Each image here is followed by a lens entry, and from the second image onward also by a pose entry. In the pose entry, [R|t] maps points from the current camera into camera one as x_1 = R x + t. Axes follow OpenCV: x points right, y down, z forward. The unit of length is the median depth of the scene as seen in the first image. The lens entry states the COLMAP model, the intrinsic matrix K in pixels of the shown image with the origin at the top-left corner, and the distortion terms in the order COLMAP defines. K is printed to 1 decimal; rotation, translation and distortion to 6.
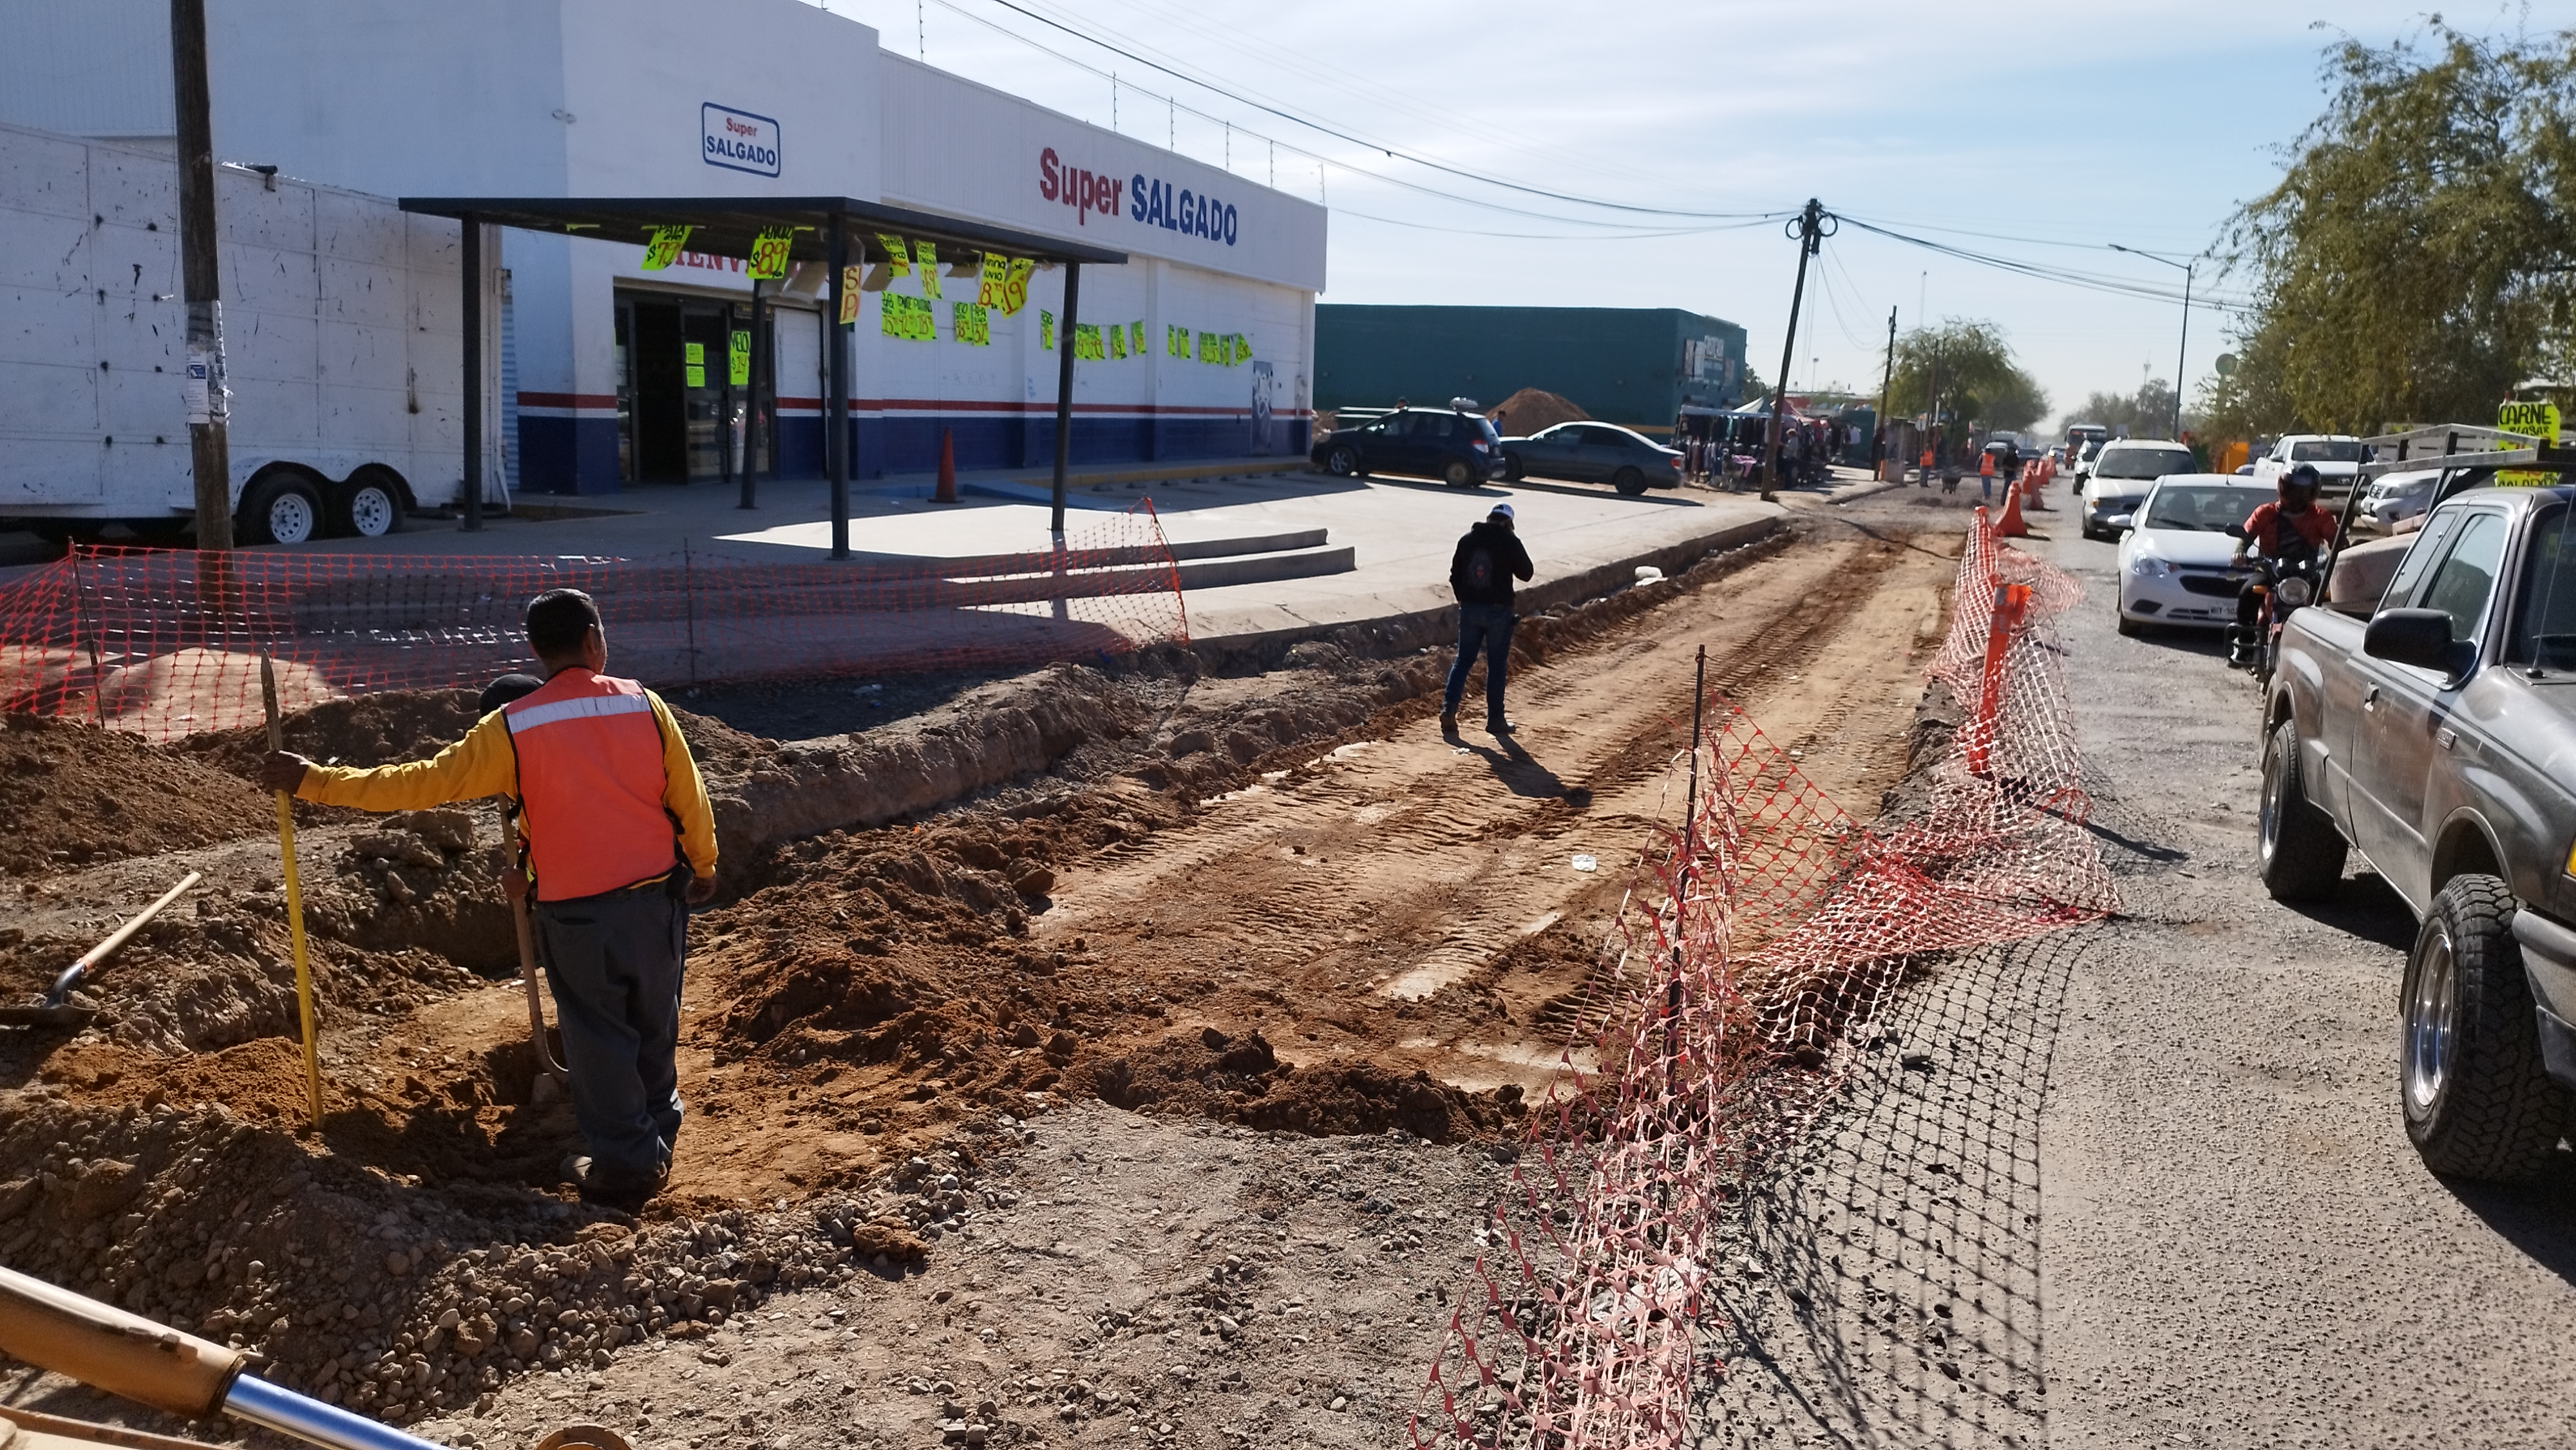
lens RADIAL K [[1833.3, 0, 1288.0], [0, 1833.3, 725.0], [0, 0, 1]] dist [0.002879, -0.000651]
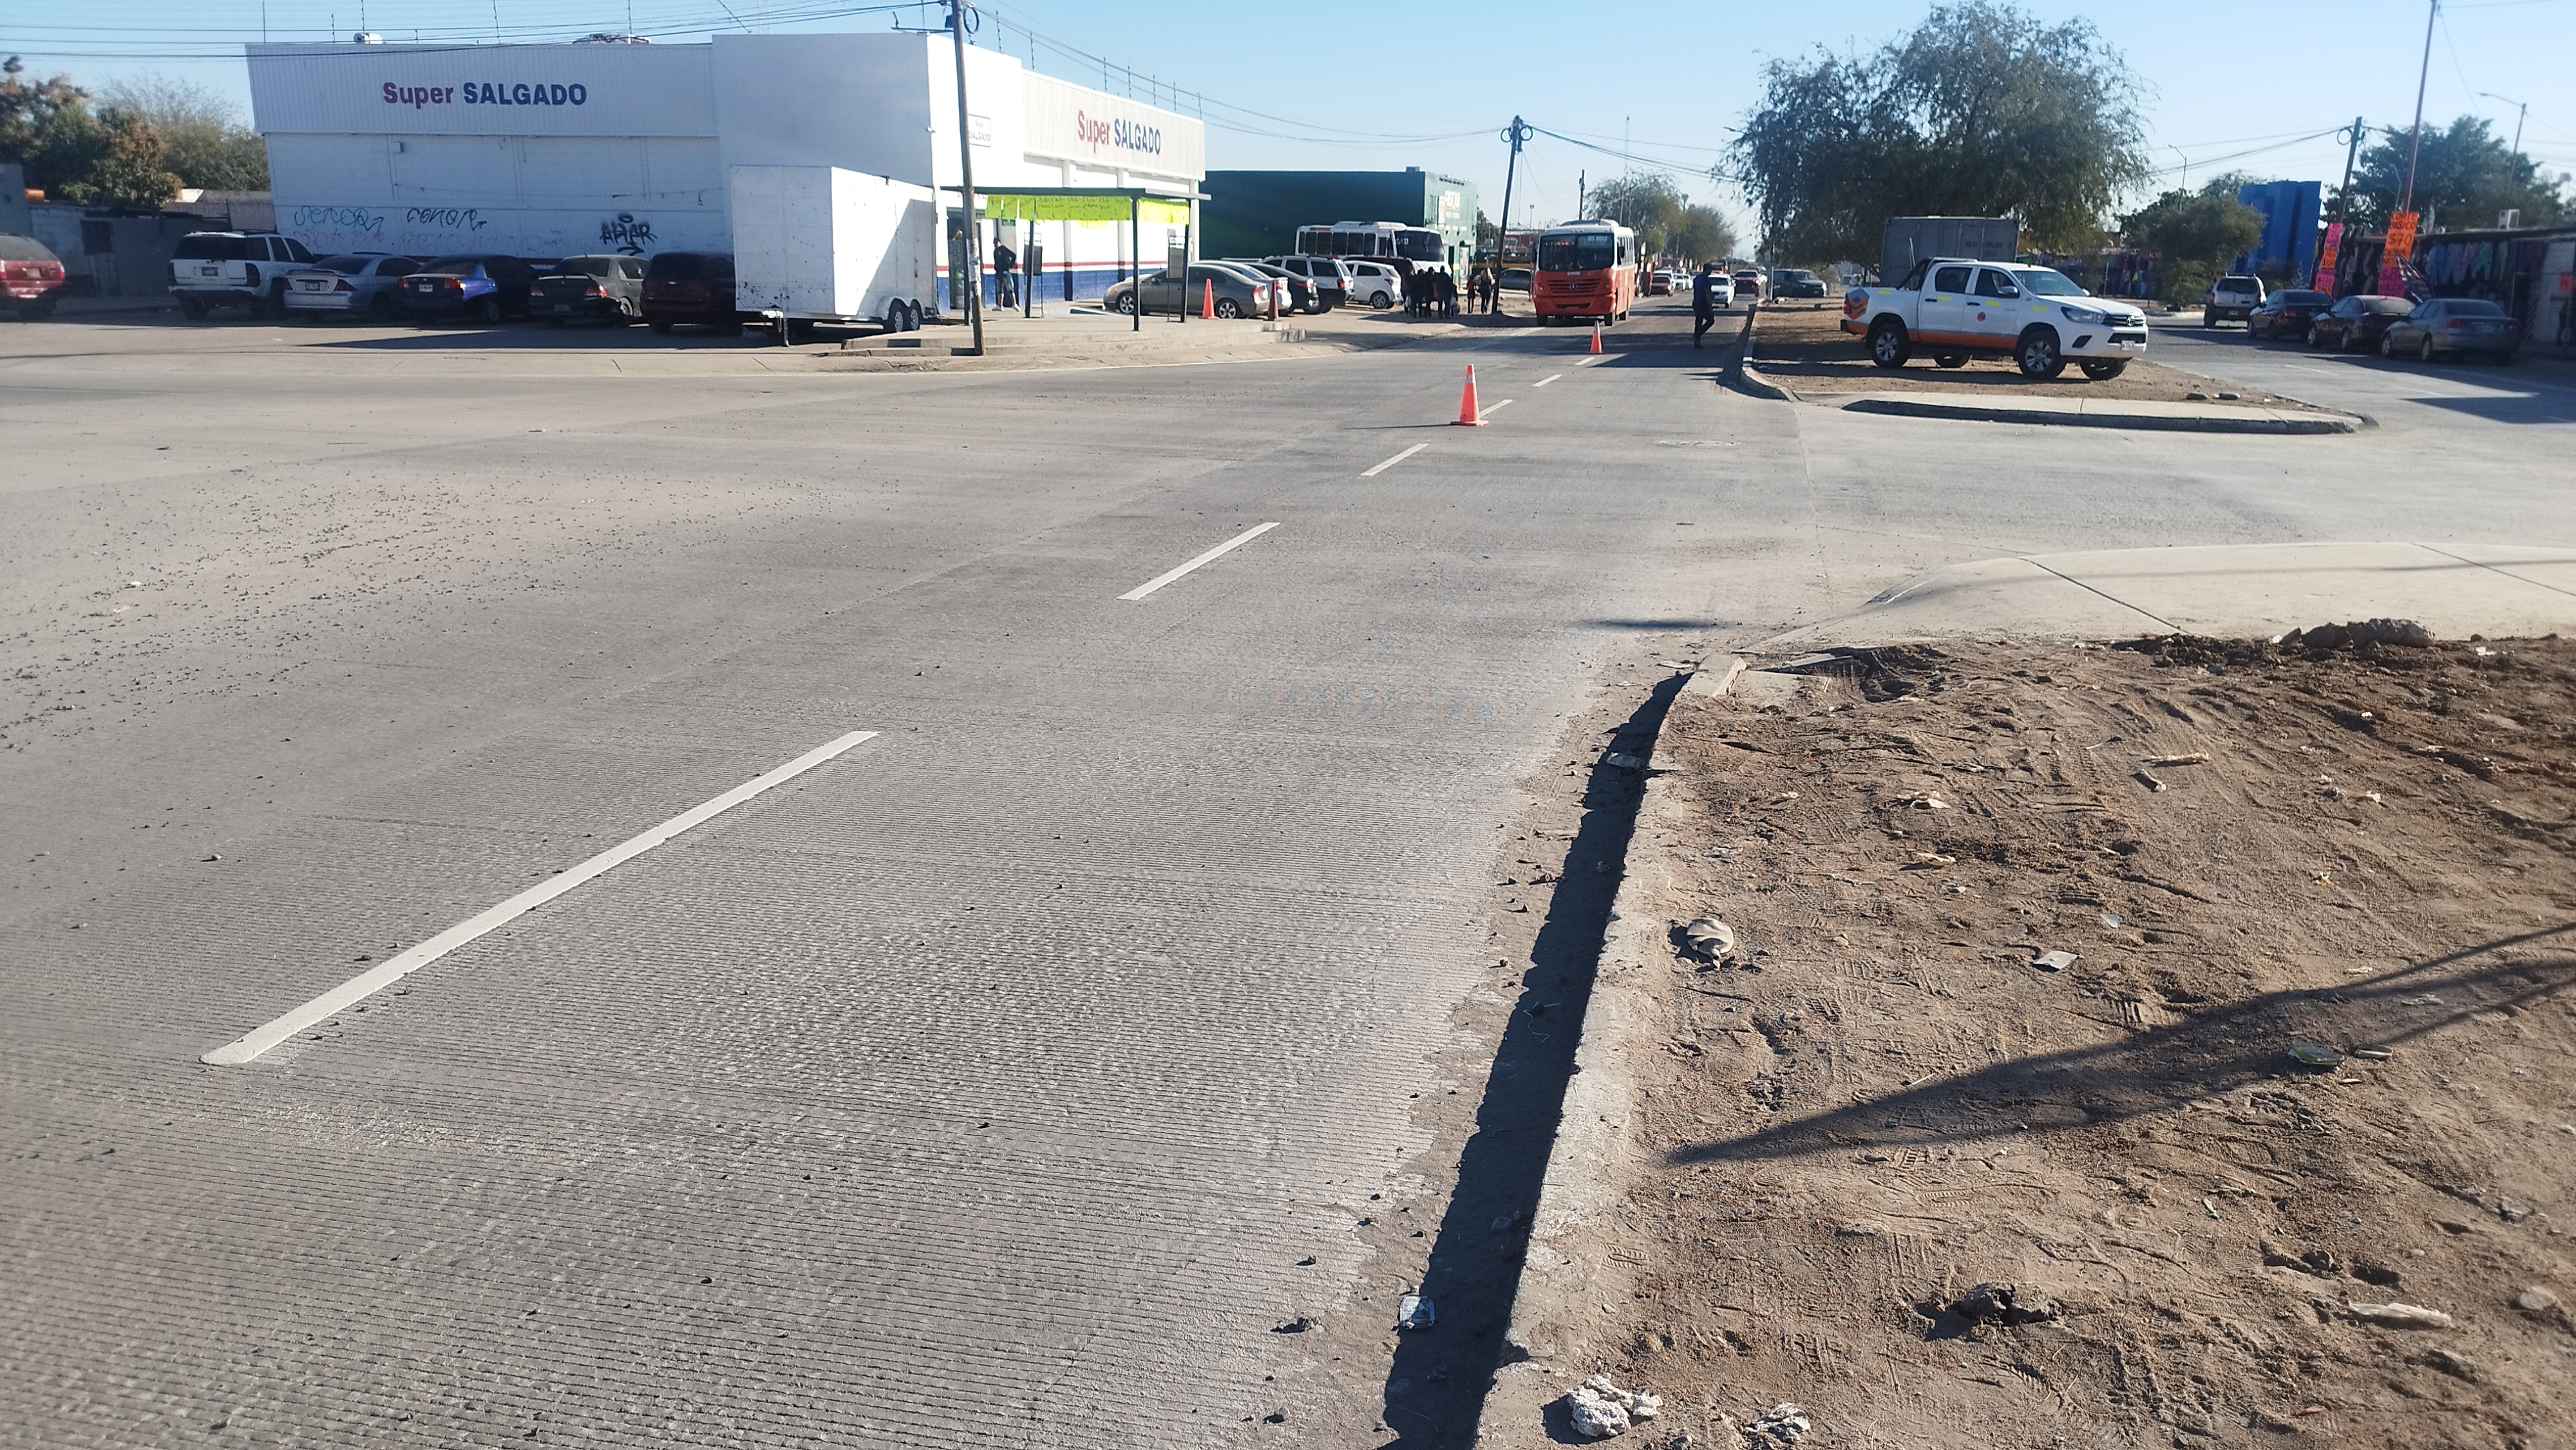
lens RADIAL K [[1833.3, 0, 1288.0], [0, 1833.3, 725.0], [0, 0, 1]] dist [0.002879, -0.000651]
pose [[0.989580, -0.060694, 0.130568, -0.157588], [0.049917, 0.995191, 0.084285, 0.098185], [-0.135055, -0.076889, 0.987850, -0.616163]]
